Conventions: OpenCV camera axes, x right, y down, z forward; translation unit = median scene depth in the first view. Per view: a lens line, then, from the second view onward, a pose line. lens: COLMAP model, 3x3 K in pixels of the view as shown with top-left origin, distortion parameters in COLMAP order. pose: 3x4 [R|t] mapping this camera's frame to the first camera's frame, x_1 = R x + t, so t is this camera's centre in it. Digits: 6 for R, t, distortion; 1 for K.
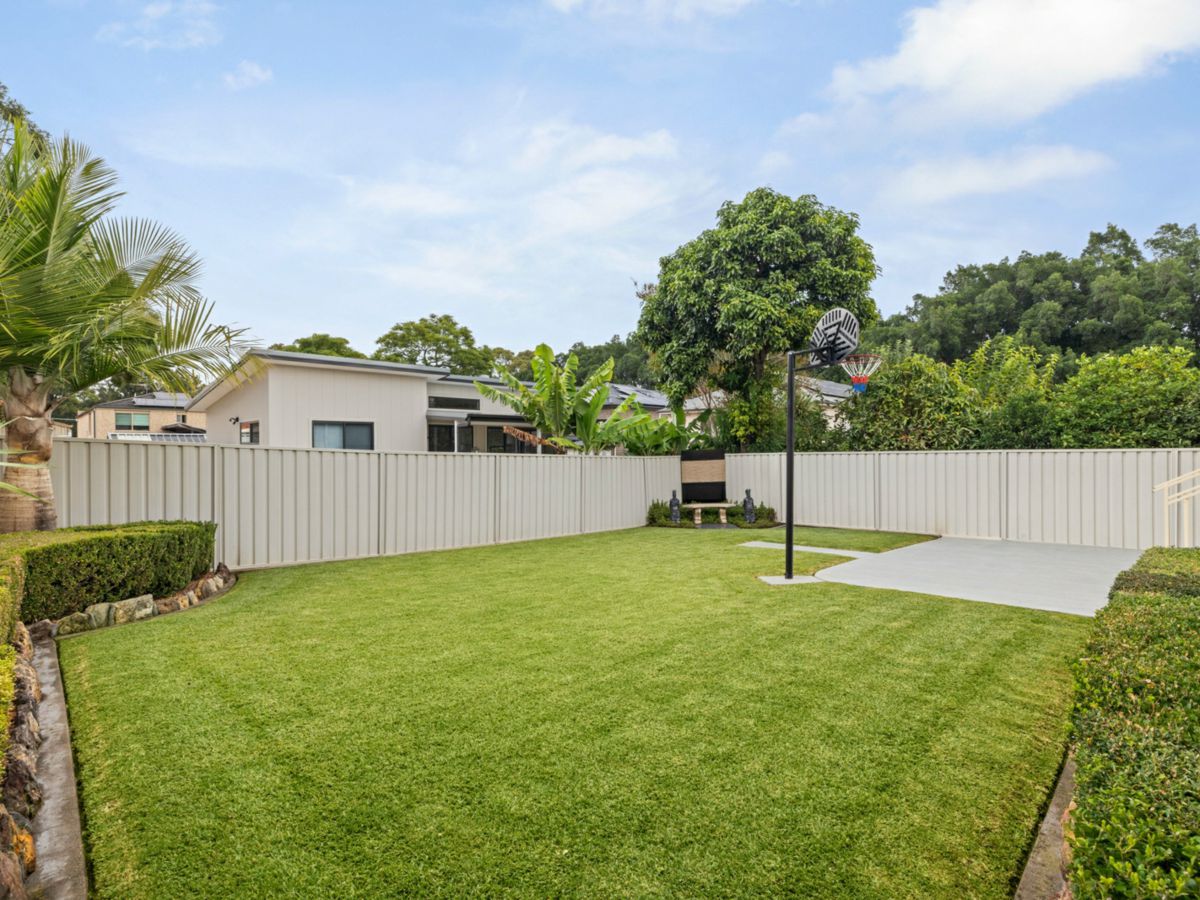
lens RADIAL K [[566.7, 0, 605.9], [0, 566.7, 452.0], [0, 0, 1]] dist [-0.000419, -0.000193]
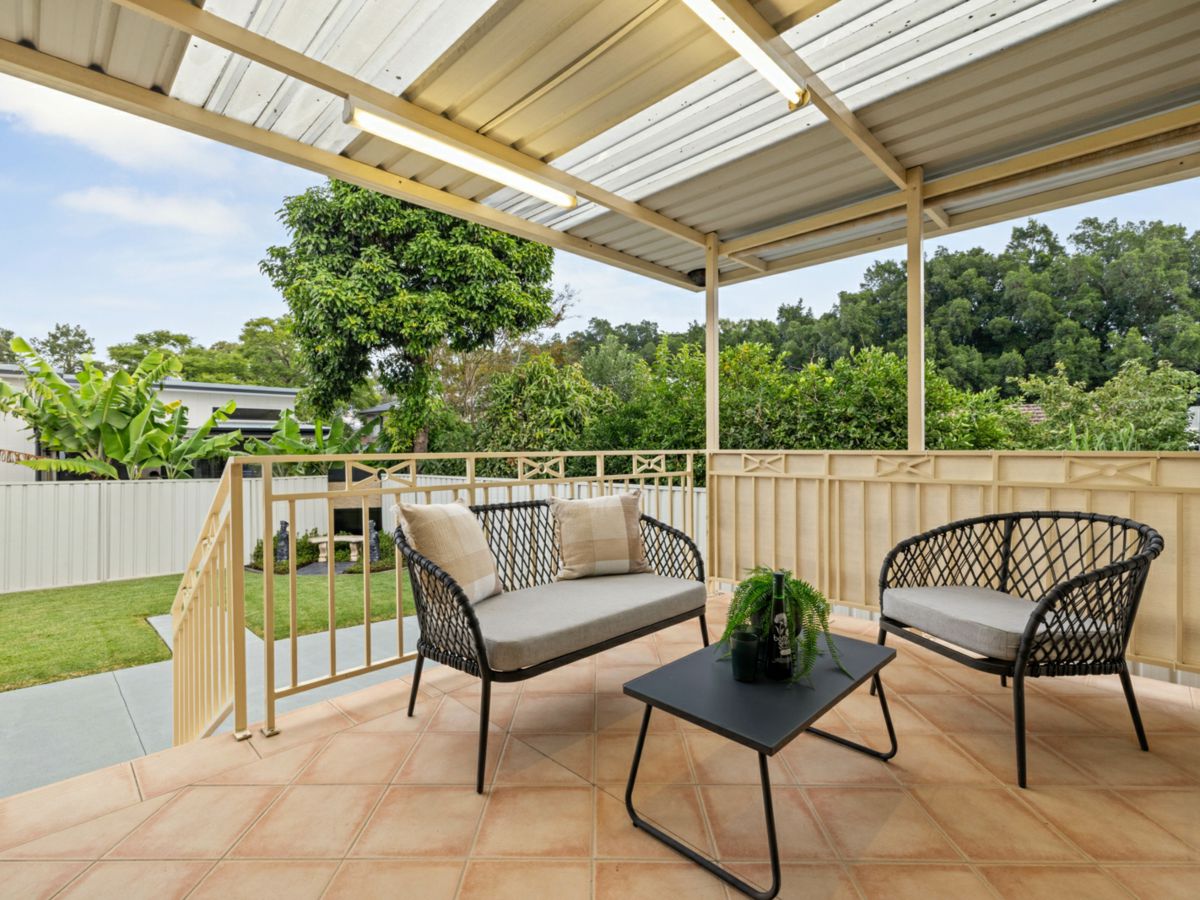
lens RADIAL K [[566.7, 0, 593.9], [0, 566.7, 447.0], [0, 0, 1]] dist [-0.000419, -0.000193]
pose [[0.999982, 0.001983, 0.005746, 0.154236], [-0.001944, 0.999974, -0.006910, -0.008997], [-0.005760, 0.006899, 0.999960, 0.053360]]
